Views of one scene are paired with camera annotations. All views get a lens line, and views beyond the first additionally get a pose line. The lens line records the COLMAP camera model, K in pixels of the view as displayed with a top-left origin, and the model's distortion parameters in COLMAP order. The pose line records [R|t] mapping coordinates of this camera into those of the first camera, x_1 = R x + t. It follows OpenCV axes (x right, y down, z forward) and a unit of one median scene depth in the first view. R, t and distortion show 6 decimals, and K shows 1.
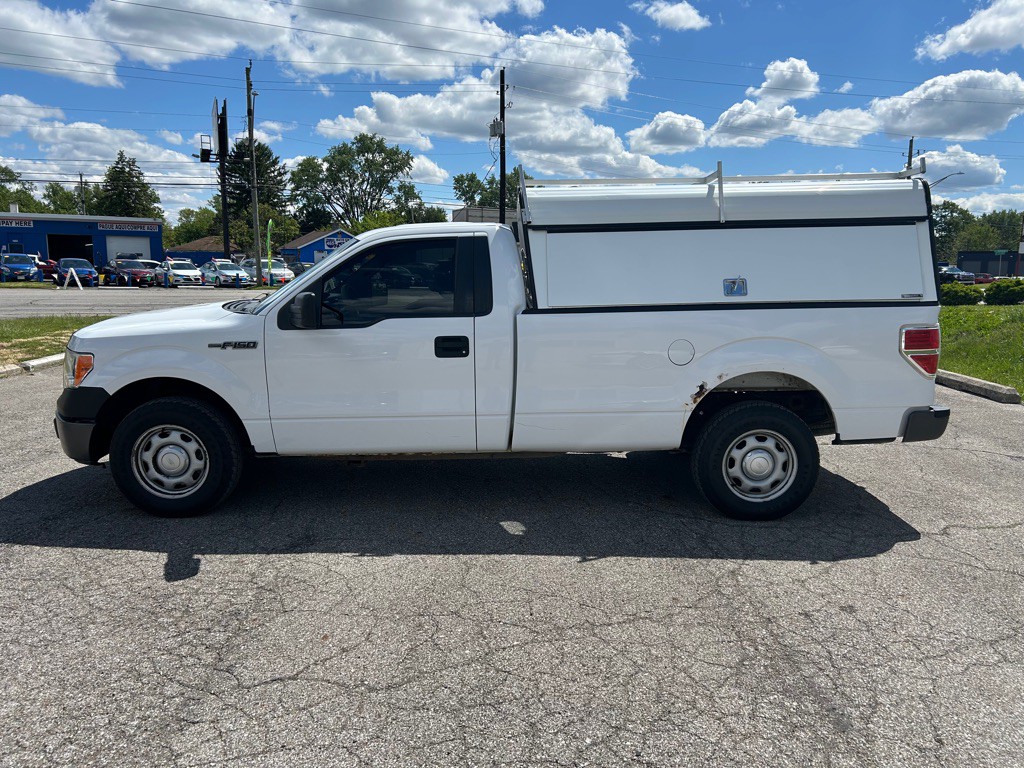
lens RADIAL K [[765.3, 0, 525.8], [0, 765.3, 379.3], [0, 0, 1]] dist [0.067092, -0.070266]
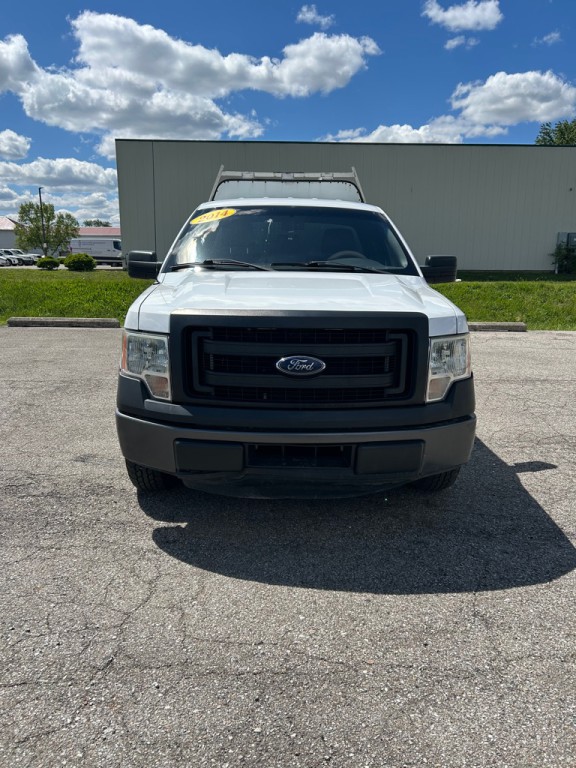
lens RADIAL K [[579.5, 0, 288.0], [0, 579.5, 384.0], [0, 0, 1]] dist [0.008612, 0.003040]
pose [[0.003028, -0.223584, 0.974680, -1.177868], [0.142041, 0.964898, 0.220899, -0.143690], [-0.989856, 0.137775, 0.034679, 1.164060]]
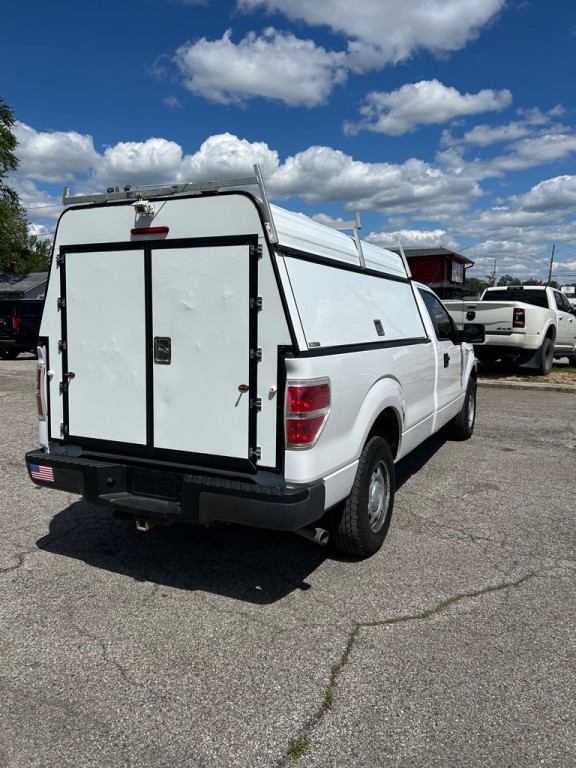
lens RADIAL K [[580.4, 0, 292.3], [0, 580.4, 380.1], [0, 0, 1]] dist [0.018180, -0.003885]
pose [[-0.462791, 0.097918, -0.881043, 1.044172], [-0.142381, 0.972766, 0.182902, -0.233295], [0.874958, 0.210090, -0.436246, 1.621984]]
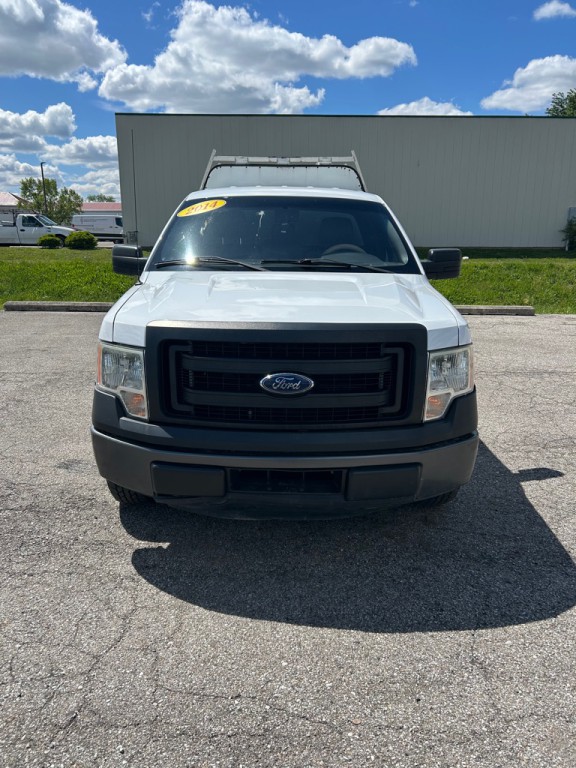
lens RADIAL K [[578.5, 0, 283.7], [0, 578.5, 384.1], [0, 0, 1]] dist [0.011999, -0.008829]
pose [[0.019463, -0.264880, 0.964085, -1.124679], [0.144935, 0.954830, 0.259411, -0.168274], [-0.989250, 0.134681, 0.056974, 1.142944]]
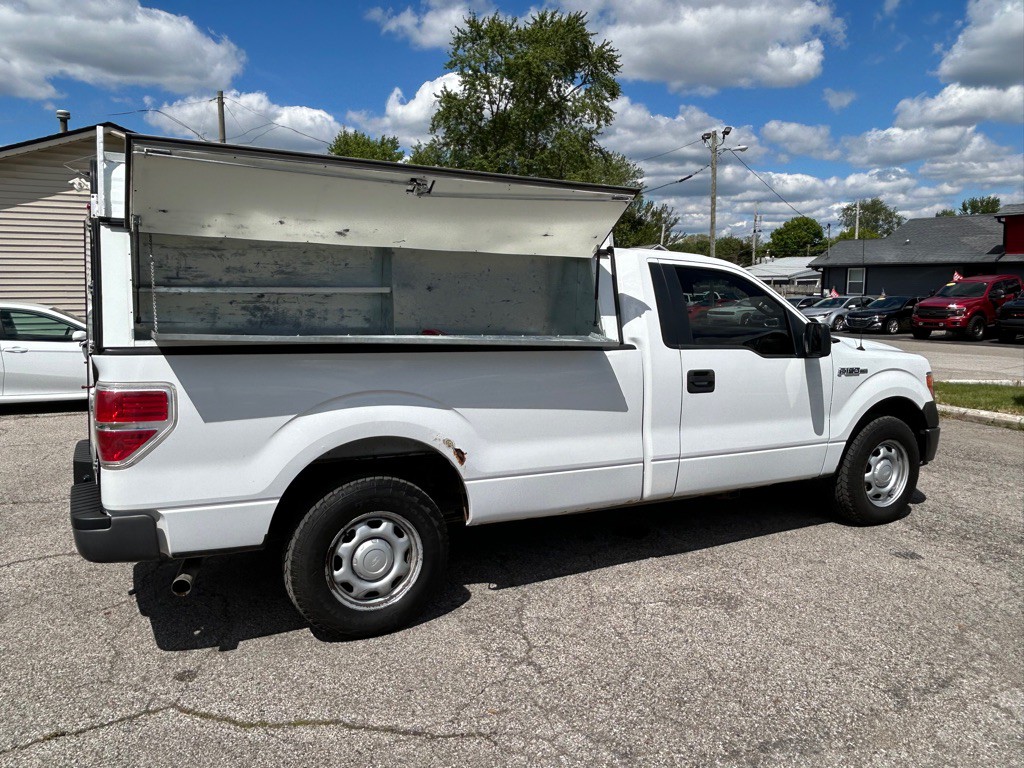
lens RADIAL K [[775.6, 0, 512.0], [0, 775.6, 384.0], [0, 0, 1]] dist [0.009187, -0.012560]
pose [[-0.895223, 0.039847, -0.443833, 0.509843], [-0.081444, 0.964587, 0.250876, -0.314835], [0.438113, 0.260738, -0.860275, 2.073949]]
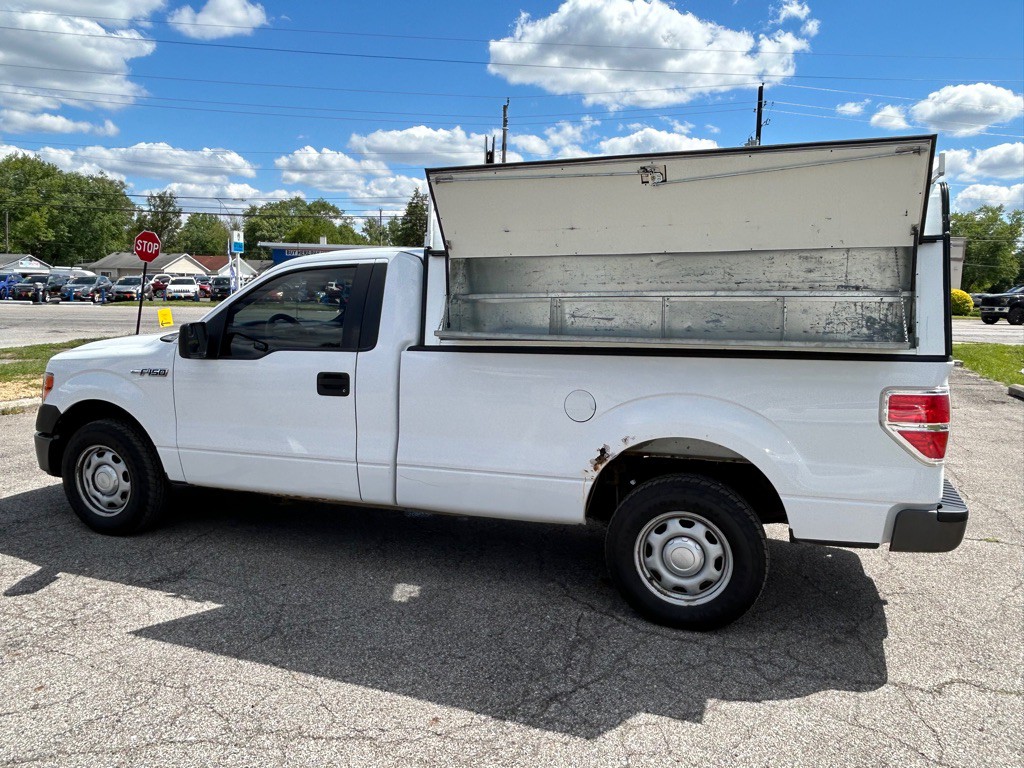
lens RADIAL K [[775.6, 0, 512.0], [0, 775.6, 384.0], [0, 0, 1]] dist [0.009187, -0.012560]
pose [[0.933654, 0.051024, -0.354523, 0.418651], [-0.060544, 0.998040, -0.015805, -0.040312], [0.353021, 0.036220, 0.934914, 0.211092]]
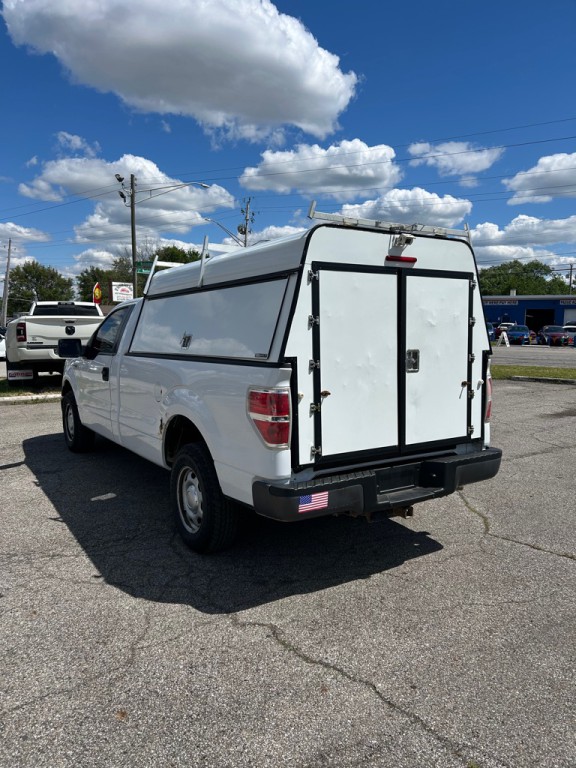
lens RADIAL K [[581.7, 0, 286.5], [0, 581.7, 374.3], [0, 0, 1]] dist [0.009187, -0.012560]
pose [[0.518812, 0.065716, -0.852359, 1.108202], [-0.126215, 0.992003, -0.000341, -0.088113], [0.845520, 0.107757, 0.522957, 0.668977]]
